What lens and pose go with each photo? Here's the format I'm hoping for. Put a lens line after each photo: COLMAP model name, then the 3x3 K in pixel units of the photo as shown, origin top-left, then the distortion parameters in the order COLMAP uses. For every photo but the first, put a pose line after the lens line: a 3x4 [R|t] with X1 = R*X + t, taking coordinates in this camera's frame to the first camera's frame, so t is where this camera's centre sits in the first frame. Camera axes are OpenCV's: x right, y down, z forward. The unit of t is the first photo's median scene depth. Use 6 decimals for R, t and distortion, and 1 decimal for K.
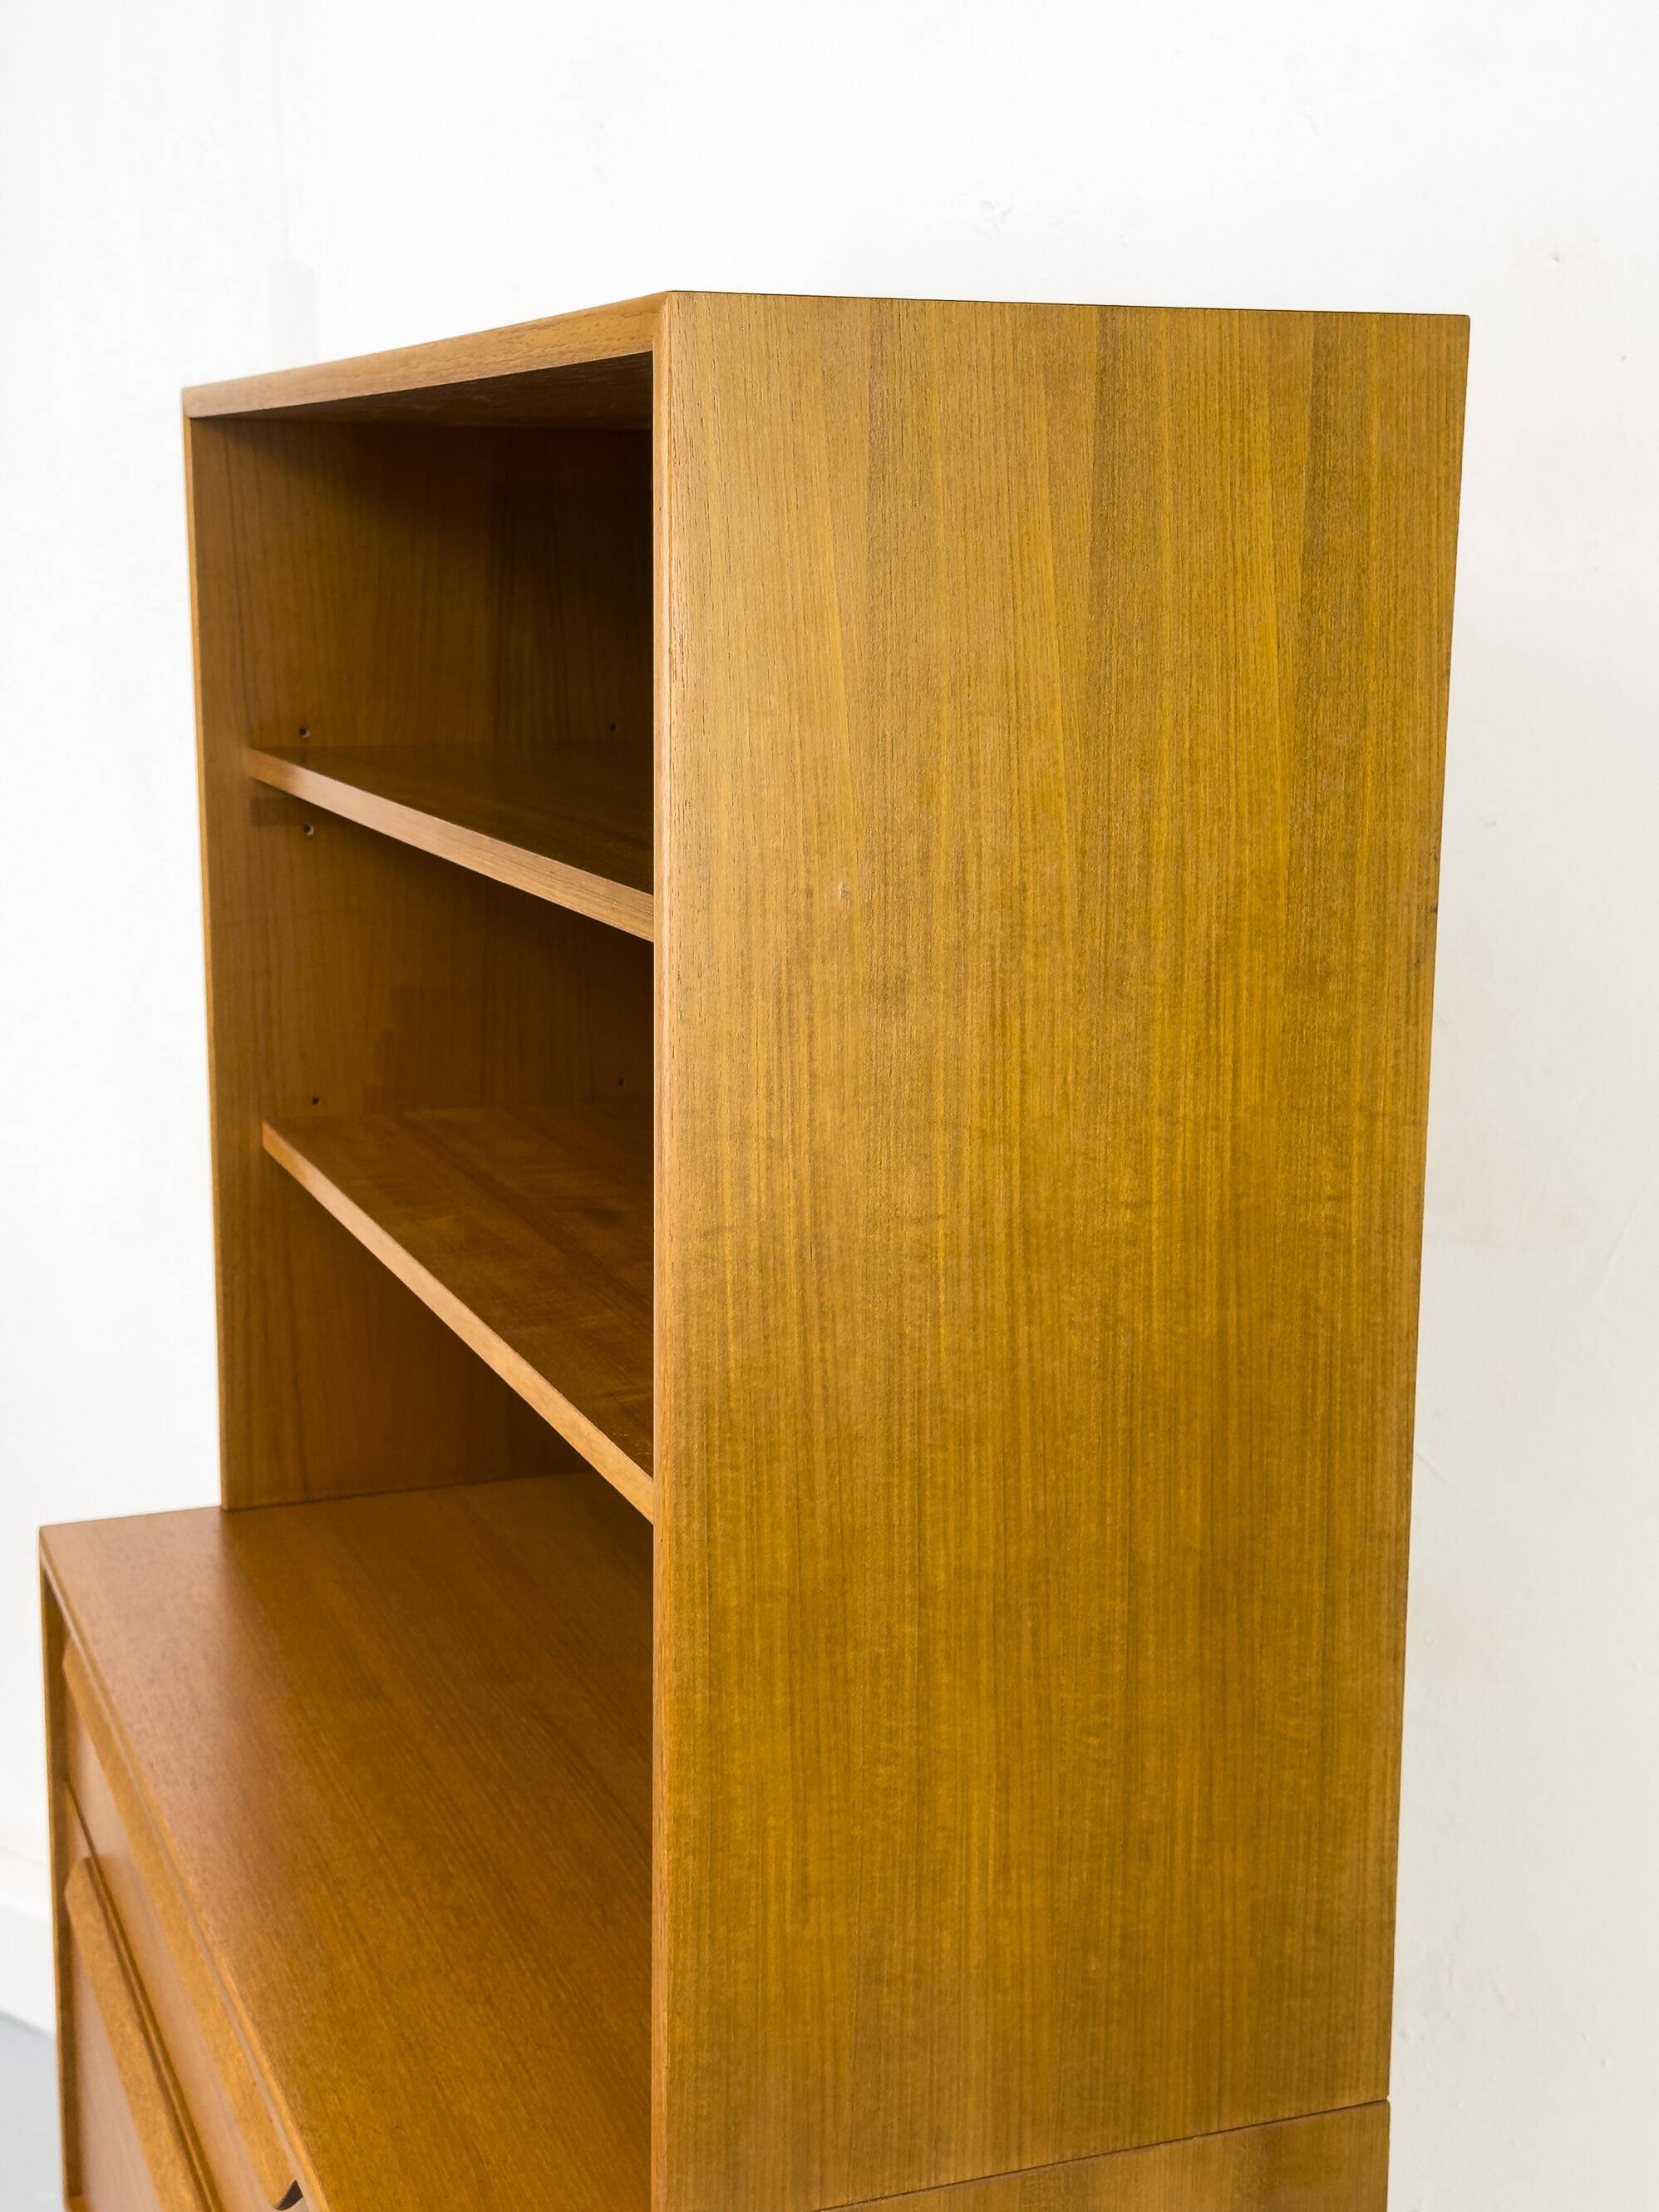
lens RADIAL K [[3073.9, 0, 817.1], [0, 3073.9, 1109.4], [0, 0, 1]] dist [0.171386, -0.299621]
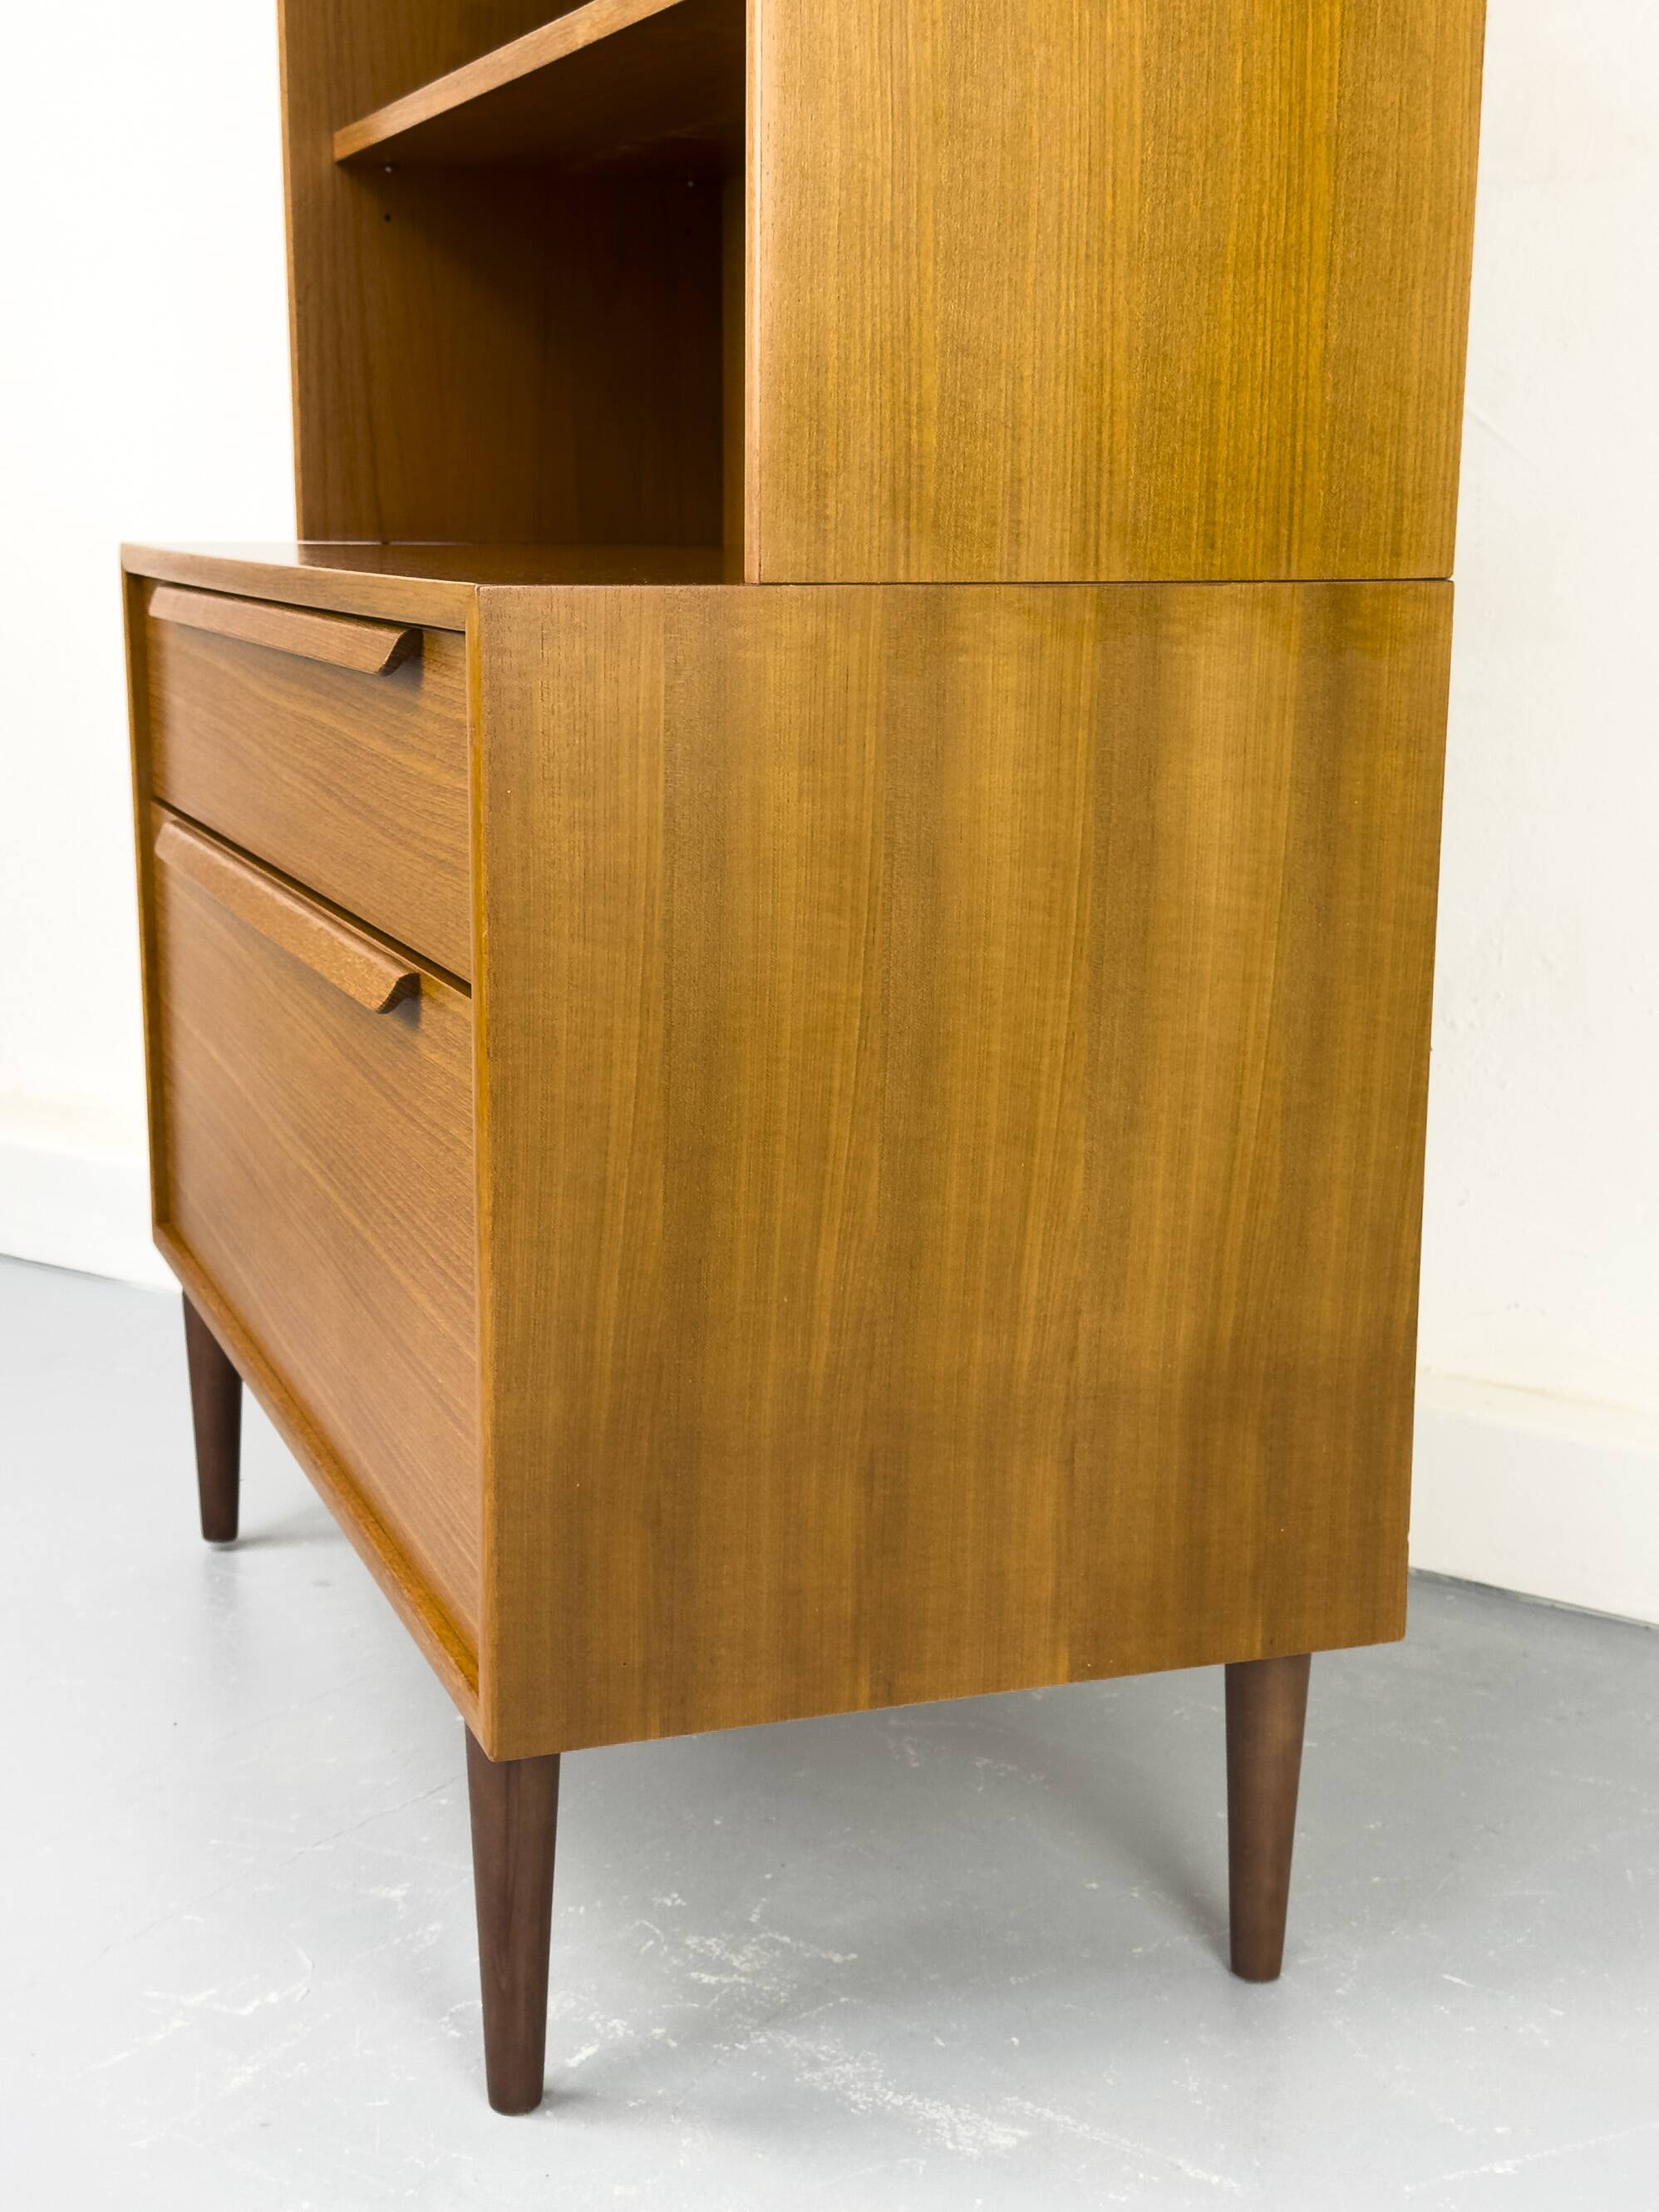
lens RADIAL K [[3073.9, 0, 817.1], [0, 3073.9, 1109.4], [0, 0, 1]] dist [0.171386, -0.299621]
pose [[0.999936, 0.002062, -0.011149, -0.009943], [-0.001952, 0.999949, 0.009934, 0.310718], [0.011169, -0.009912, 0.999889, -0.019872]]
